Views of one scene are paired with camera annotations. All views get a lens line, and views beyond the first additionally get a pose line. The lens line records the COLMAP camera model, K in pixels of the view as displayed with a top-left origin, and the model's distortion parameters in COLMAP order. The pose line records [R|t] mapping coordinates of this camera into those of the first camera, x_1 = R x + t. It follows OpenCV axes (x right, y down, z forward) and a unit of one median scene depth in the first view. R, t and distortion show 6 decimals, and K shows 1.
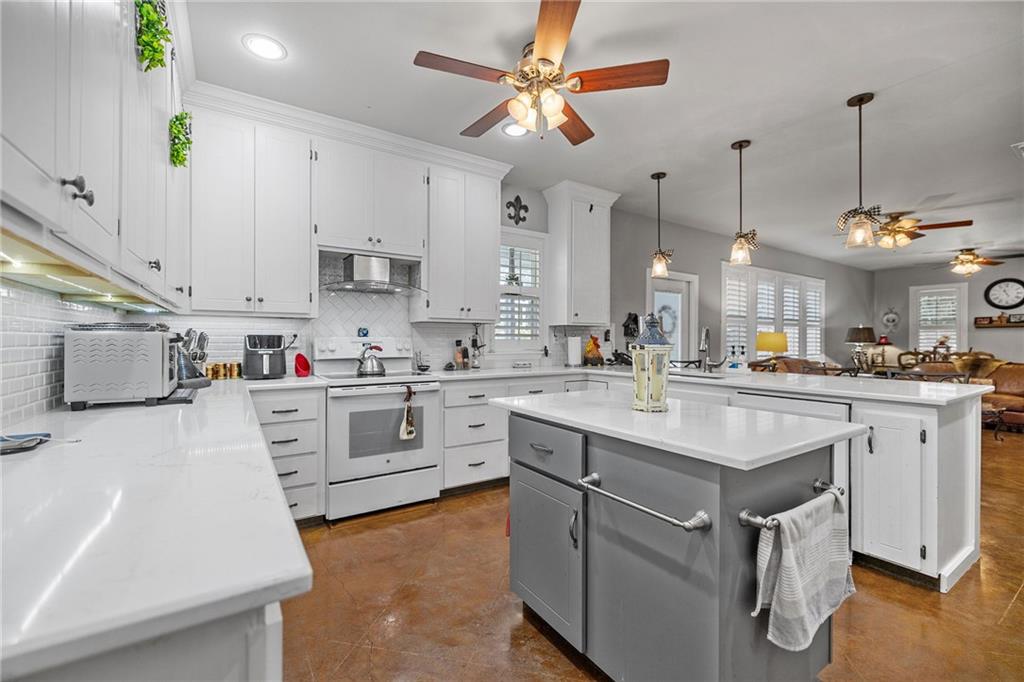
lens RADIAL K [[427.7, 0, 509.2], [0, 427.7, 338.4], [0, 0, 1]] dist [-0.000969, -0.000274]
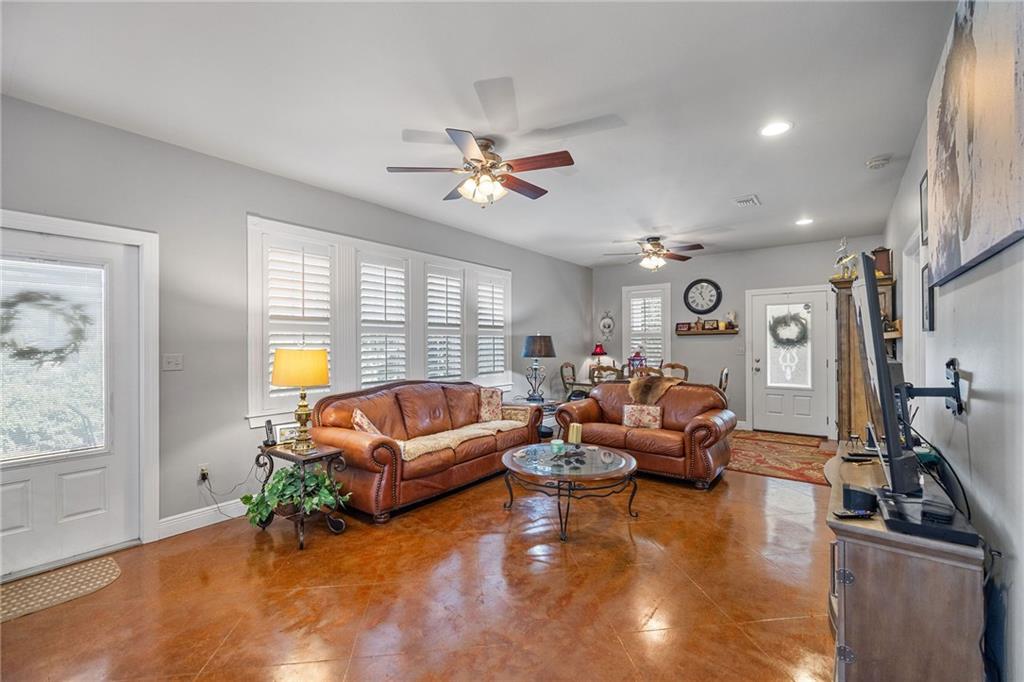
lens RADIAL K [[437.3, 0, 509.7], [0, 437.3, 340.8], [0, 0, 1]] dist [0.003987, 0.000271]
pose [[0.942036, -0.006014, 0.335458, 0.485999], [0.006872, 0.999975, -0.001371, -0.015078], [-0.335441, 0.003597, 0.942054, 0.284197]]
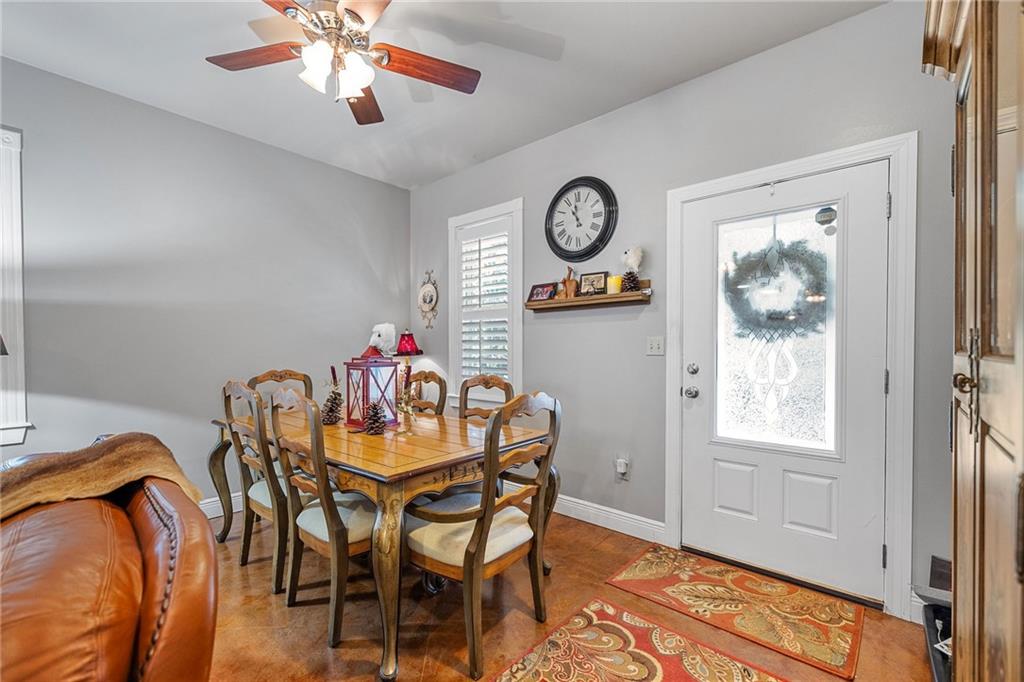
lens RADIAL K [[426.4, 0, 513.0], [0, 426.4, 346.8], [0, 0, 1]] dist [-0.004385, -0.000355]
pose [[0.960780, -0.006093, 0.277244, 0.992384], [0.003630, 0.999949, 0.009399, 0.003965], [-0.277287, -0.008024, 0.960754, 0.645113]]
